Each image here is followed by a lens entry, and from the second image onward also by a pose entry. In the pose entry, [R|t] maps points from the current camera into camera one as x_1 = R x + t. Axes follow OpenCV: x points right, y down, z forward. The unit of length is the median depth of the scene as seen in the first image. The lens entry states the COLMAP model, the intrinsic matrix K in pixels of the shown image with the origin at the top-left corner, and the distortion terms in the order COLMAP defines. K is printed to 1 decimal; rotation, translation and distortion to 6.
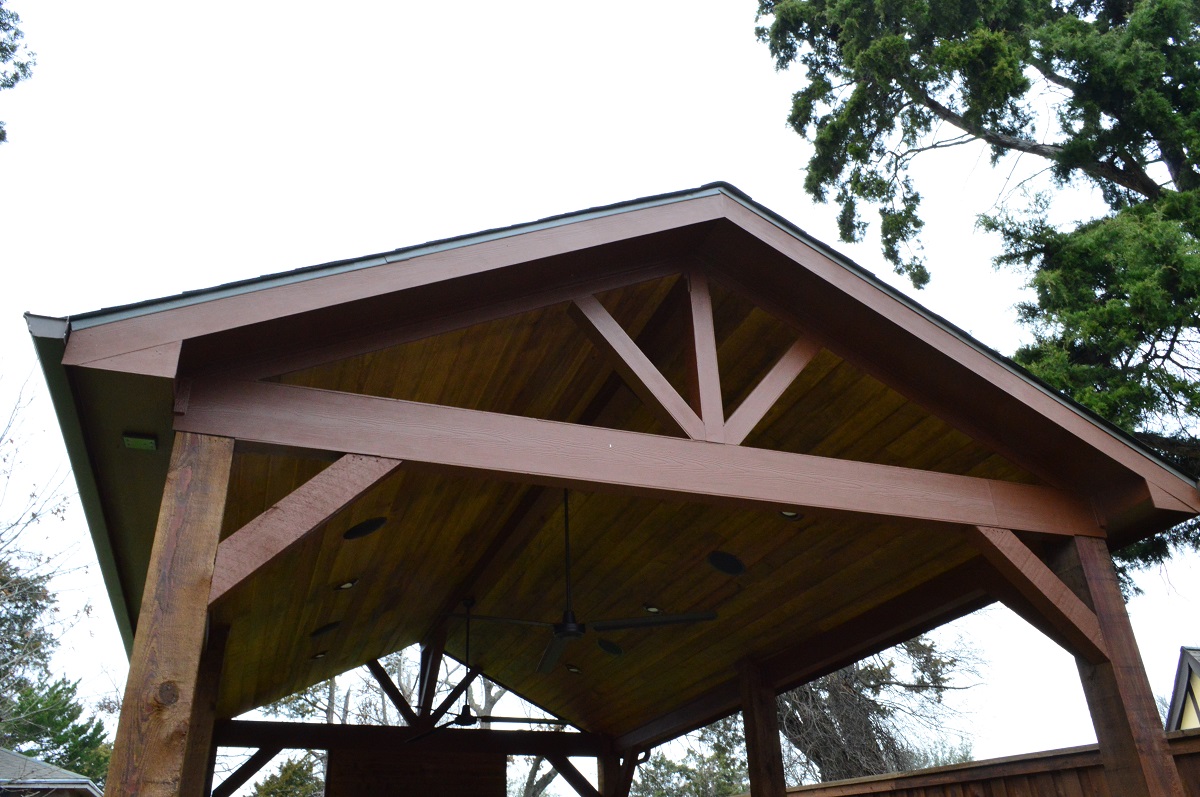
lens RADIAL K [[949.3, 0, 601.4], [0, 949.3, 398.8], [0, 0, 1]] dist [-0.014755, 0.009702]
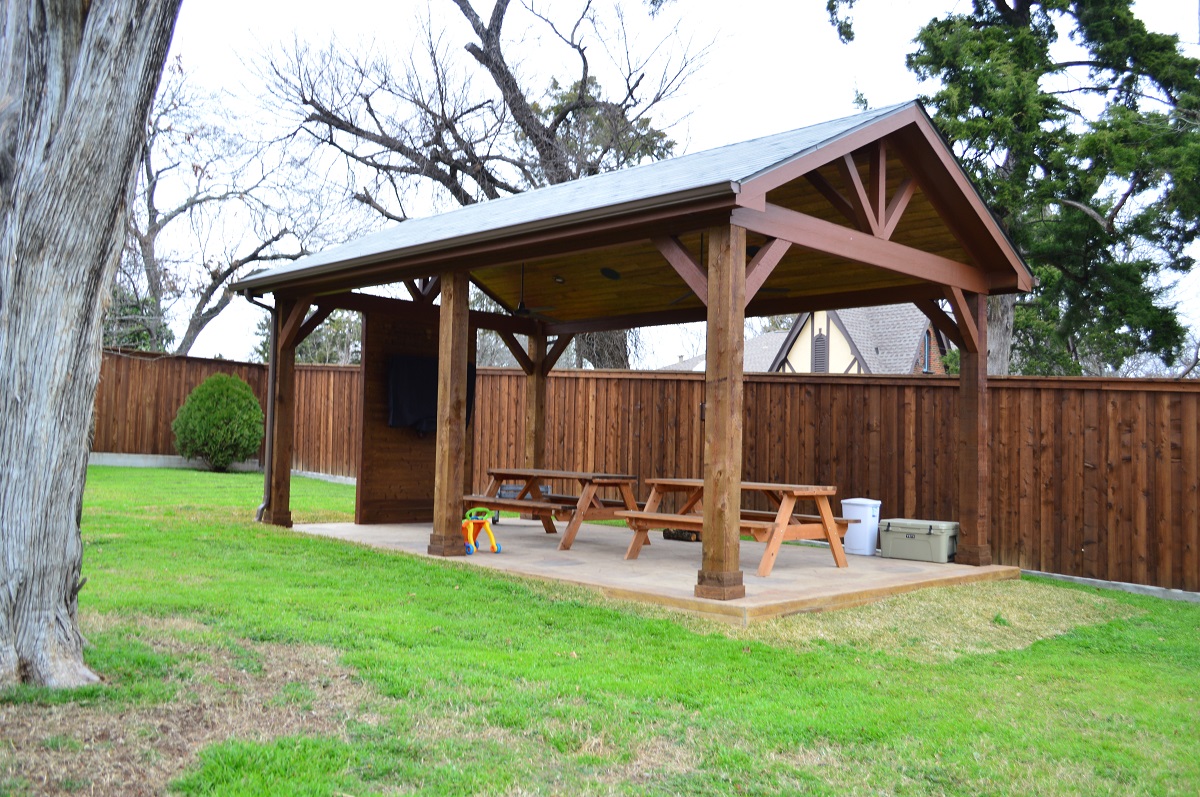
lens RADIAL K [[1062.4, 0, 599.5], [0, 1062.4, 396.7], [0, 0, 1]] dist [-0.011145, 0.010651]
pose [[0.905597, 0.082199, 0.416097, -0.840848], [-0.253822, 0.891007, 0.376404, -0.221313], [-0.339806, -0.446485, 0.827758, -0.518789]]
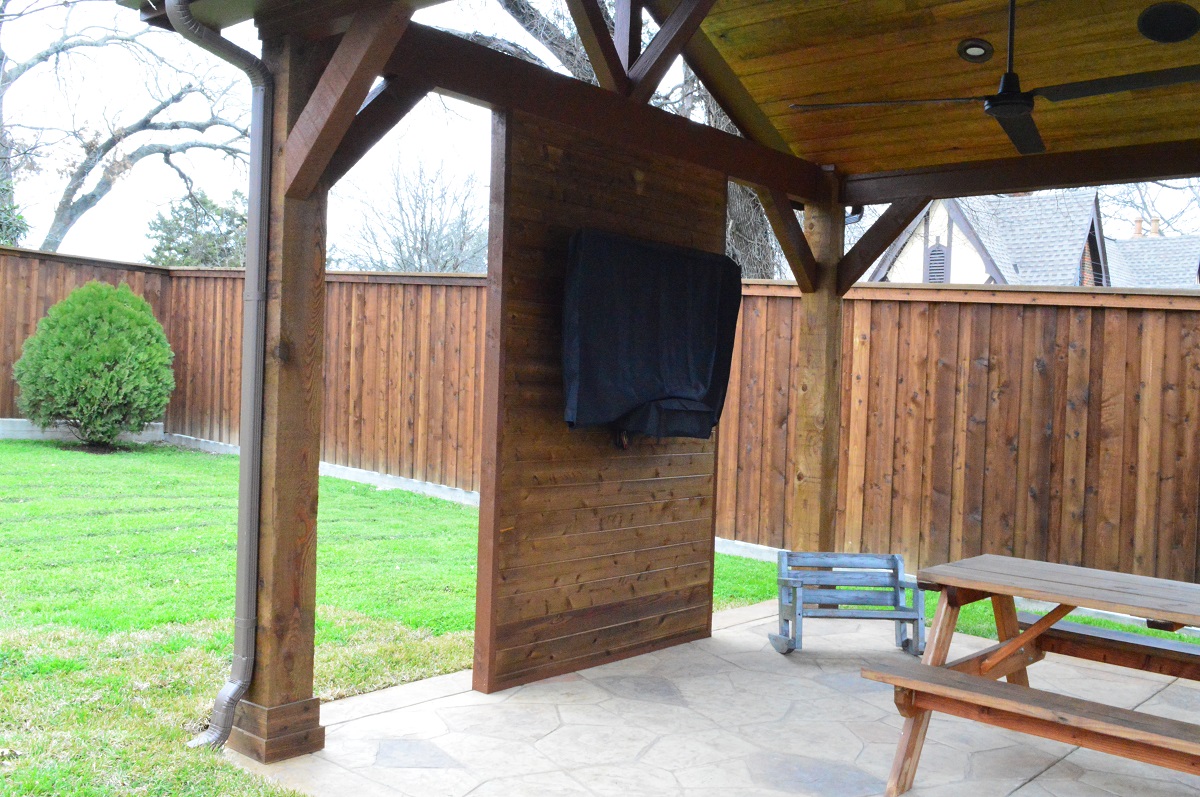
lens RADIAL K [[1122.9, 0, 602.1], [0, 1122.9, 393.1], [0, 0, 1]] dist [-0.017120, 0.000000]
pose [[0.869833, 0.063397, 0.489257, -0.719201], [-0.295029, 0.861684, 0.412866, 0.352603], [-0.395410, -0.503469, 0.768225, 0.687669]]
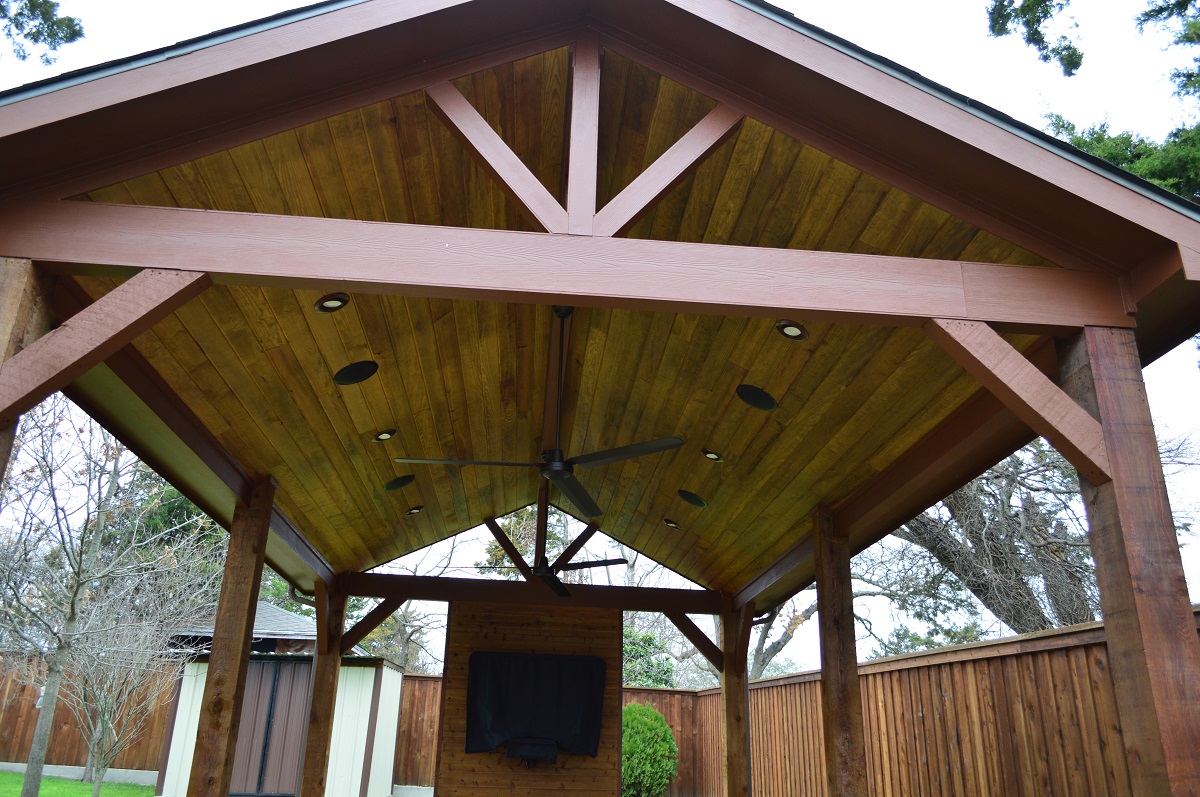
lens RADIAL K [[949.3, 0, 597.9], [0, 949.3, 396.5], [0, 0, 1]] dist [-0.014755, 0.009702]
pose [[0.963063, -0.040658, -0.266189, 0.223820], [0.072749, 0.991061, 0.111828, 0.060035], [0.259263, -0.127063, 0.957412, 0.101079]]
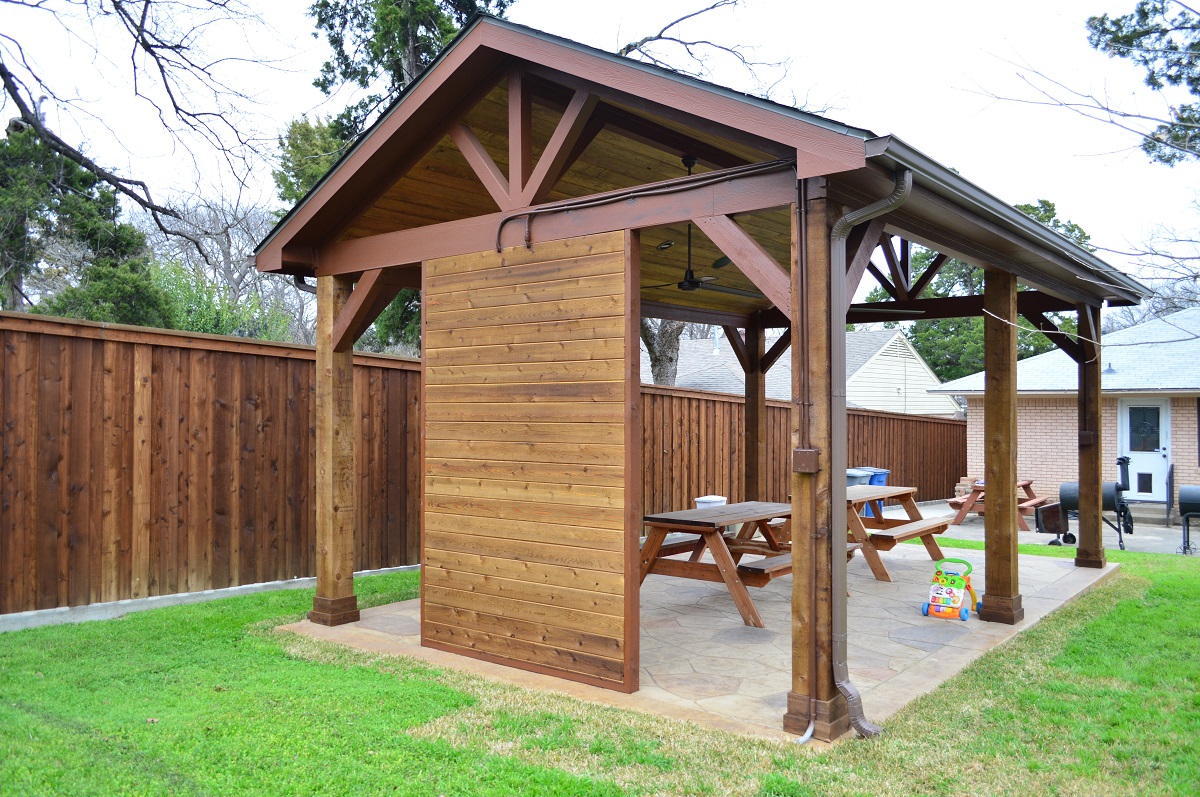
lens RADIAL K [[949.3, 0, 599.6], [0, 949.3, 399.1], [0, 0, 1]] dist [-0.014755, 0.009702]
pose [[-0.527101, 0.040925, 0.848817, -1.107565], [-0.391171, 0.875045, -0.285100, 0.911972], [-0.754420, -0.482309, -0.445228, 1.752092]]
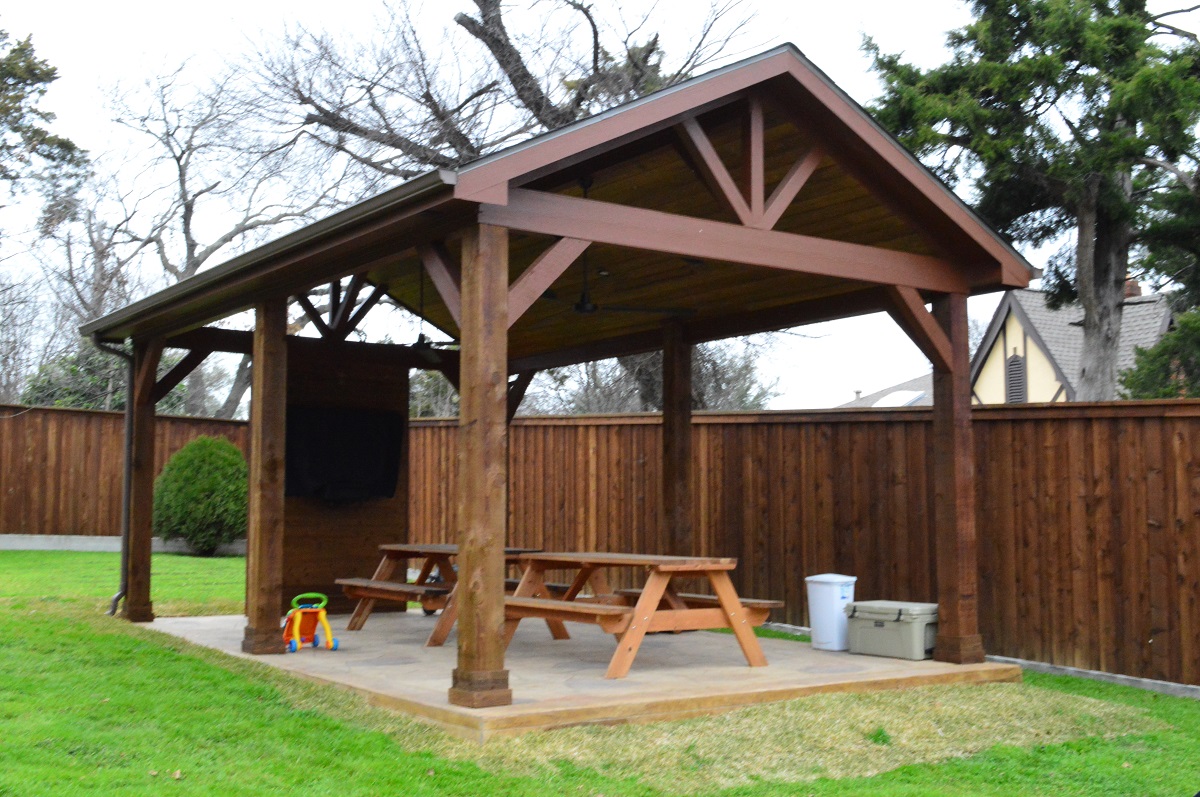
lens RADIAL K [[1372.3, 0, 597.4], [0, 1372.3, 391.4], [0, 0, 1]] dist [-0.018736, 0.000000]
pose [[0.966413, 0.063682, 0.248978, -0.418078], [-0.156079, 0.915113, 0.371762, -0.311606], [-0.204169, -0.398136, 0.894317, -0.653369]]
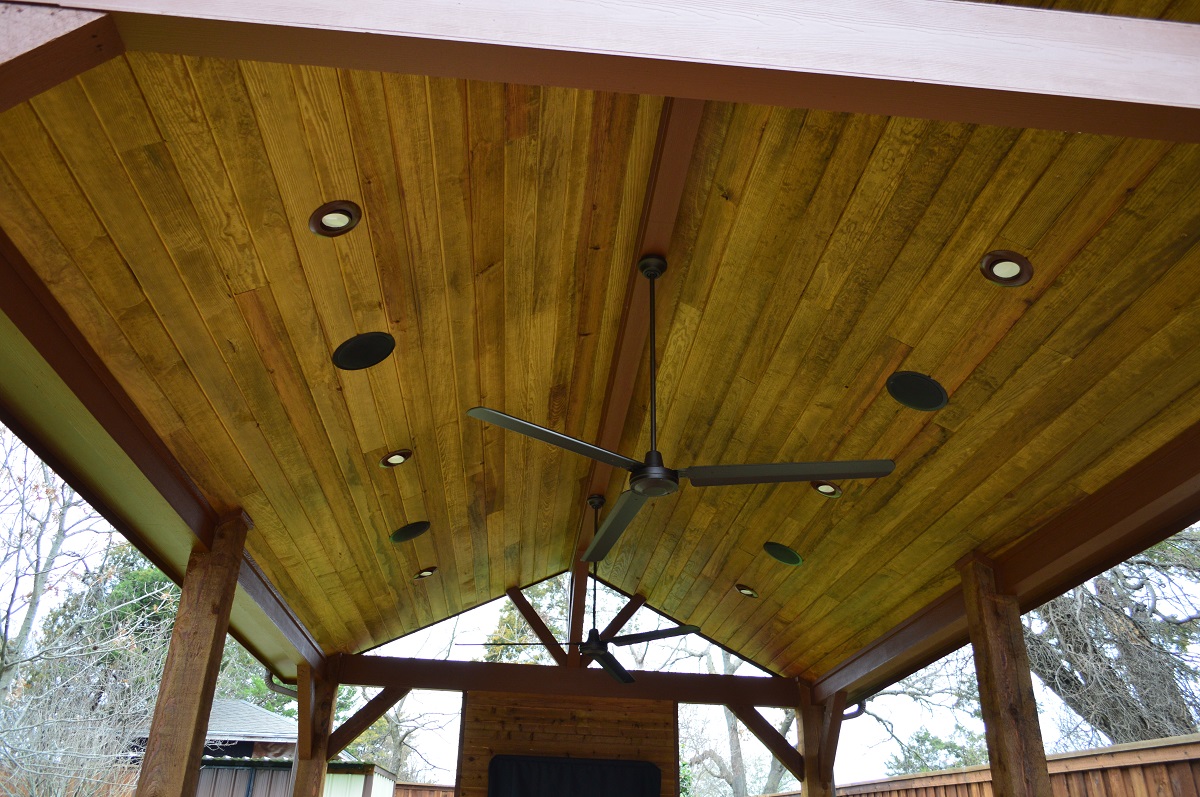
lens RADIAL K [[949.3, 0, 599.3], [0, 949.3, 395.4], [0, 0, 1]] dist [-0.014755, 0.009702]
pose [[0.965549, -0.065117, -0.251942, 0.084045], [0.070172, 0.997473, 0.011123, 0.152185], [0.250581, -0.028419, 0.967678, 0.314068]]
